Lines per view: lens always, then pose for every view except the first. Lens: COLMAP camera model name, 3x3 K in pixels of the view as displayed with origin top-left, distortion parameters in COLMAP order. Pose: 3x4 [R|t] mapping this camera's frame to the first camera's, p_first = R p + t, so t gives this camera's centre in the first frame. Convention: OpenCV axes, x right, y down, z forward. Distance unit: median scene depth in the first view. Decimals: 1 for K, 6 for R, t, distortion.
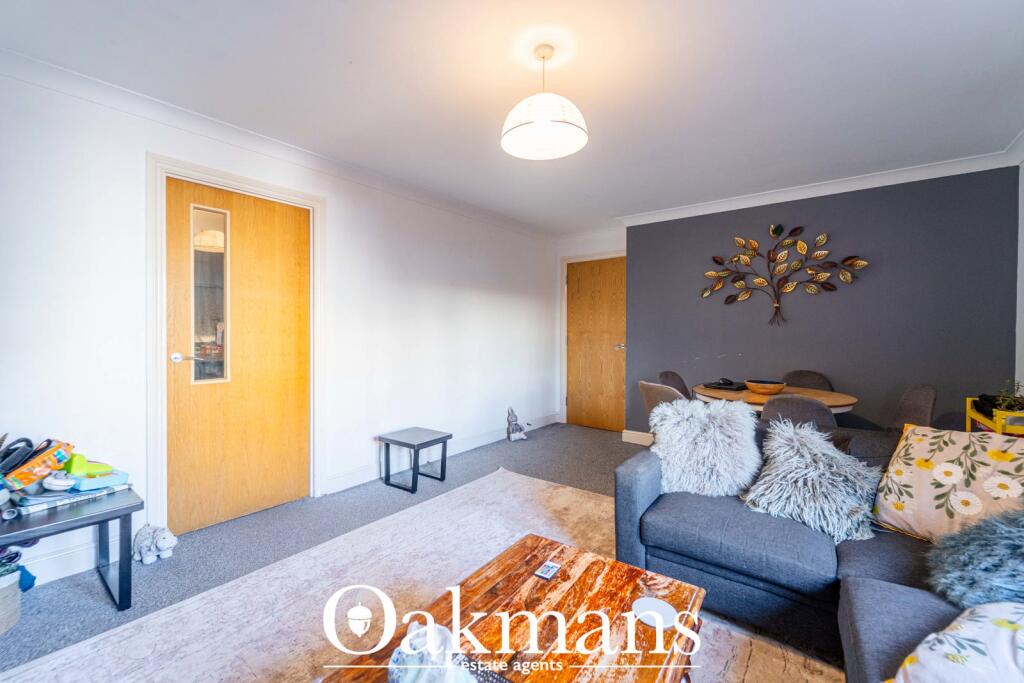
lens RADIAL K [[423.0, 0, 509.7], [0, 423.0, 337.5], [0, 0, 1]] dist [0.000225, -0.000005]
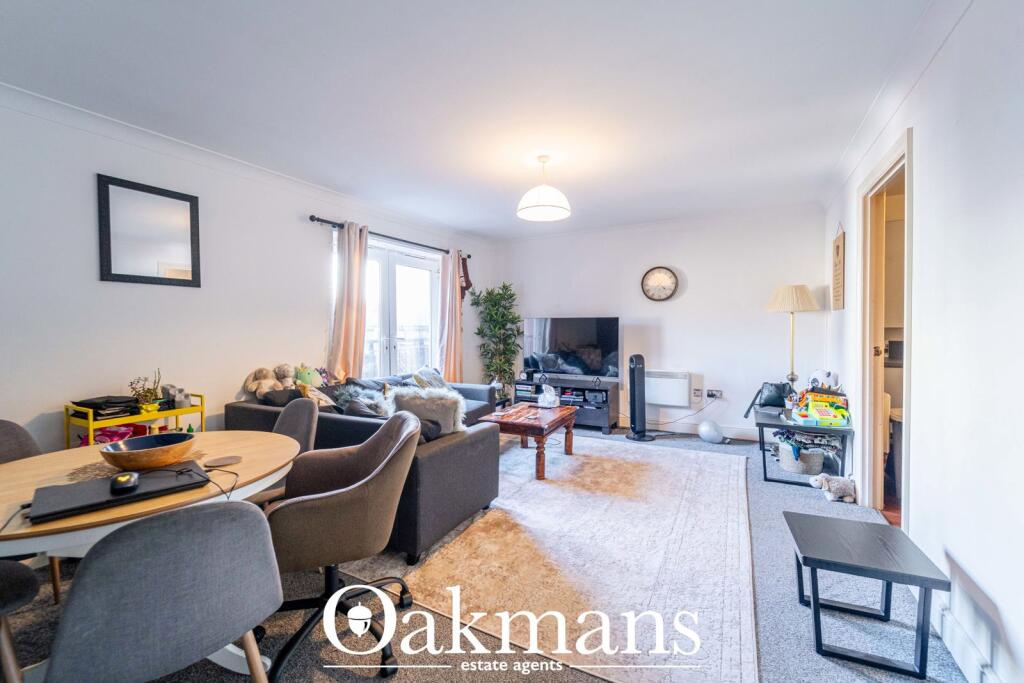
lens RADIAL K [[423.0, 0, 509.7], [0, 423.0, 337.5], [0, 0, 1]] dist [0.000225, -0.000005]
pose [[-0.988329, 0.009786, -0.152022, 0.228894], [0.005821, 0.999632, 0.026502, -0.014301], [0.152226, 0.025308, -0.988022, 1.320962]]
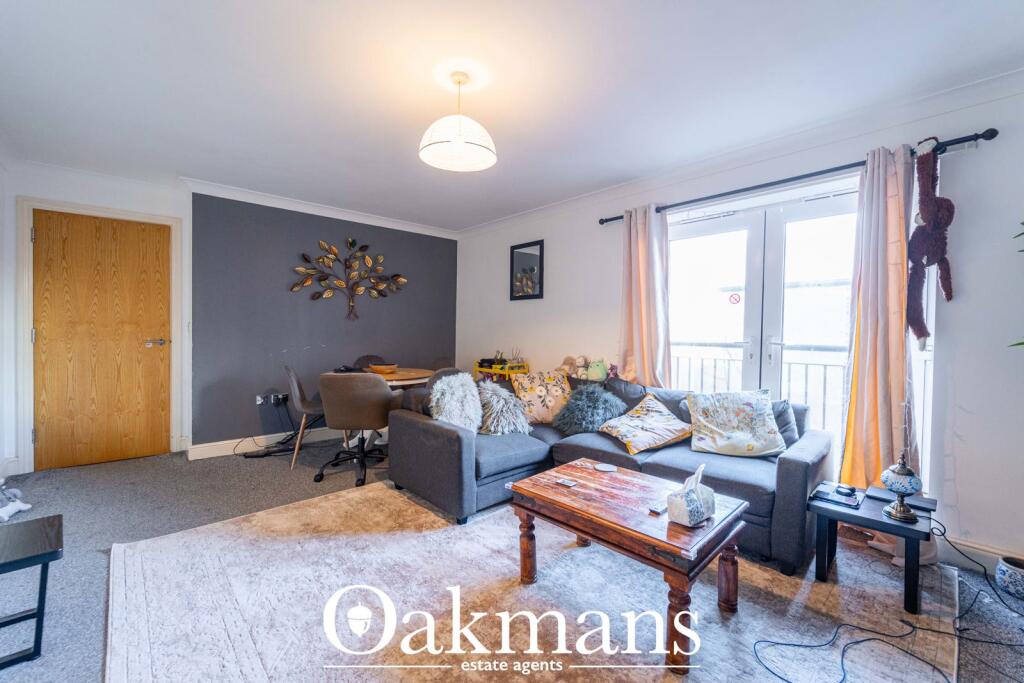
lens RADIAL K [[423.0, 0, 509.7], [0, 423.0, 337.5], [0, 0, 1]] dist [0.000225, -0.000005]
pose [[0.171122, -0.020869, 0.985029, -0.525123], [-0.000013, 0.999776, 0.021184, -0.004810], [-0.985250, -0.003638, 0.171084, 0.339574]]
